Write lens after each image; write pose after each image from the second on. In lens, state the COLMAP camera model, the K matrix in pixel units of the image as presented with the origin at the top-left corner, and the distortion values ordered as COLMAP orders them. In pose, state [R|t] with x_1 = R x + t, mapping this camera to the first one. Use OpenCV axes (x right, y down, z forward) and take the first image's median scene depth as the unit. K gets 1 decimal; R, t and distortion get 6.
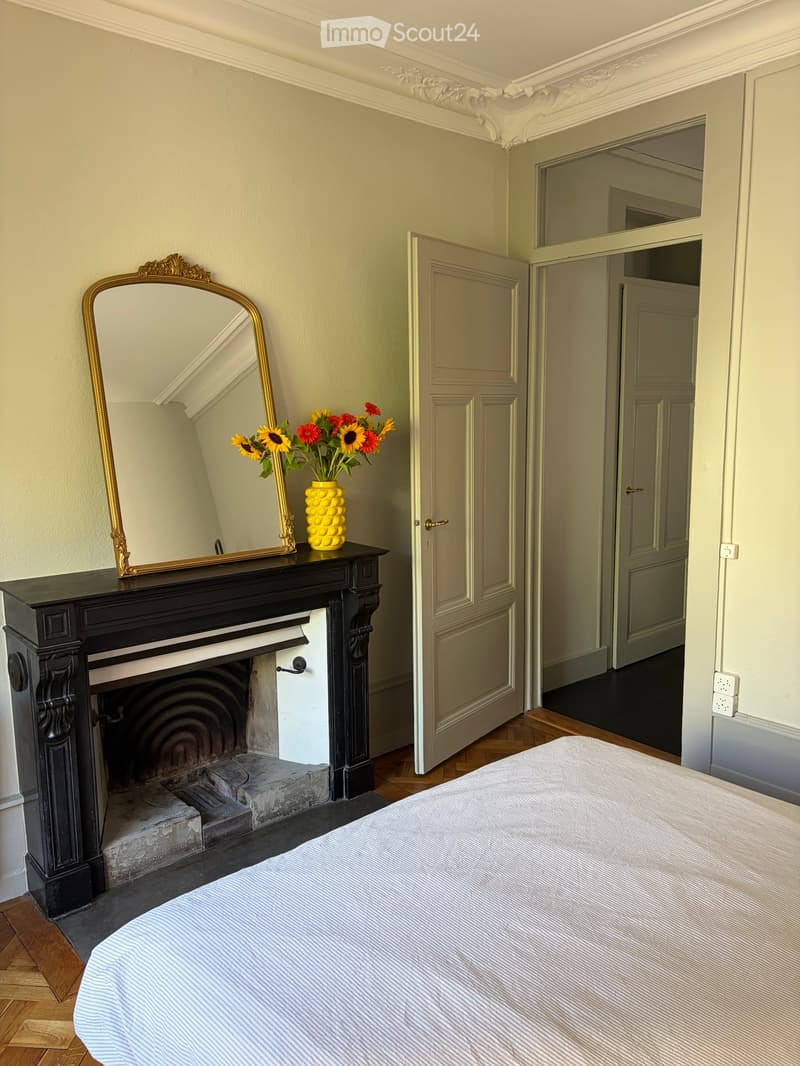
lens RADIAL K [[807.4, 0, 400.0], [0, 807.4, 533.0], [0, 0, 1]] dist [0.062503, -0.071393]
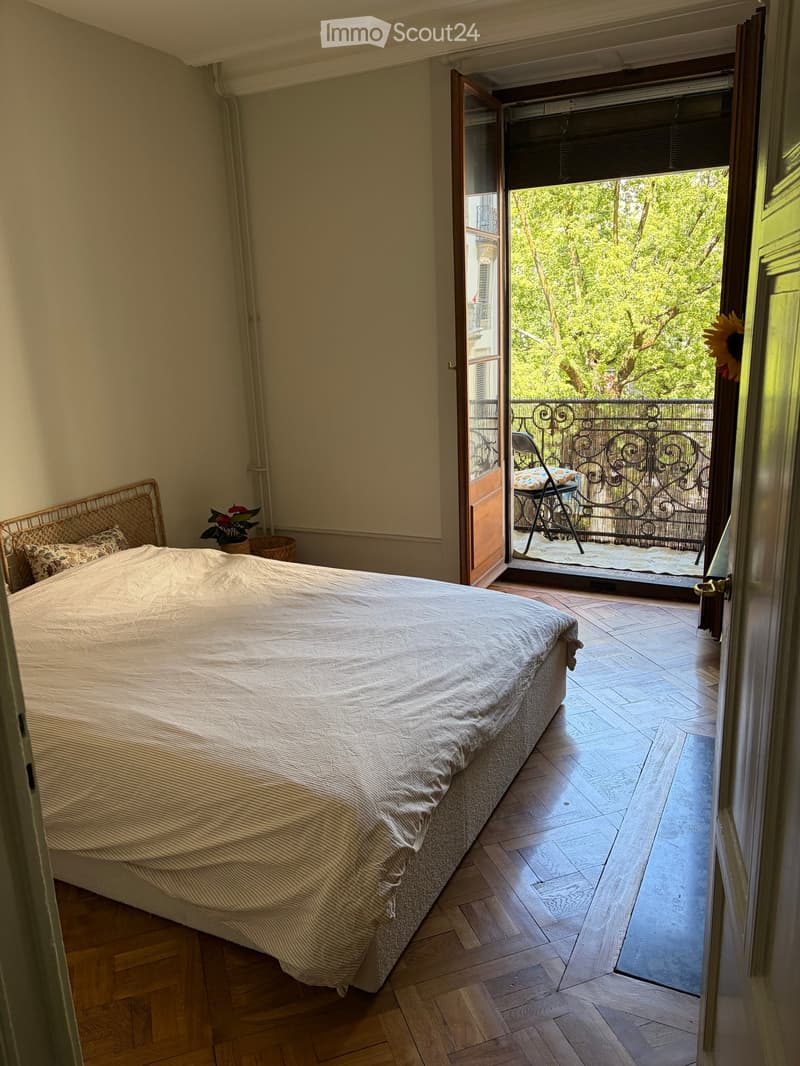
lens RADIAL K [[807.4, 0, 400.0], [0, 807.4, 533.0], [0, 0, 1]] dist [0.062503, -0.071393]
pose [[-0.920353, 0.150331, -0.361042, 0.627039], [-0.006958, 0.916730, 0.399446, -0.384070], [0.391027, 0.370143, -0.842669, 2.424115]]
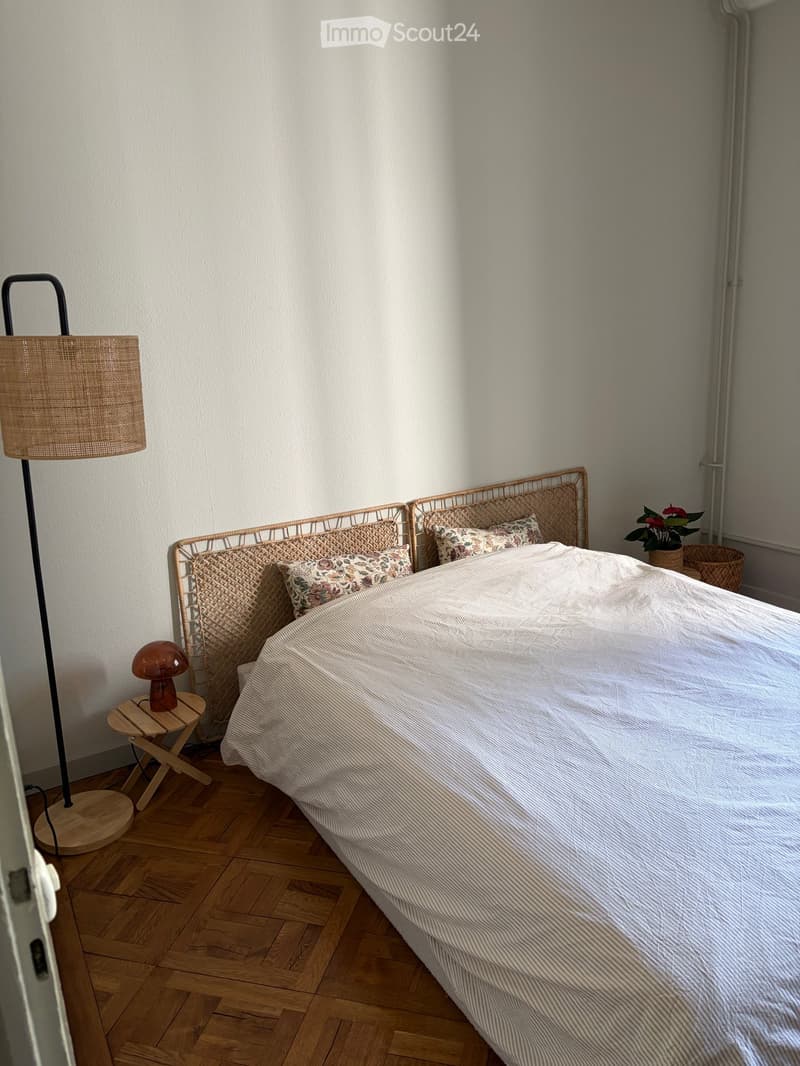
lens RADIAL K [[807.4, 0, 400.0], [0, 807.4, 533.0], [0, 0, 1]] dist [0.062503, -0.071393]
pose [[-0.979751, 0.016723, 0.199521, 0.449155], [0.096816, 0.911829, 0.398992, -0.315879], [-0.175256, 0.410230, -0.894984, 2.143126]]
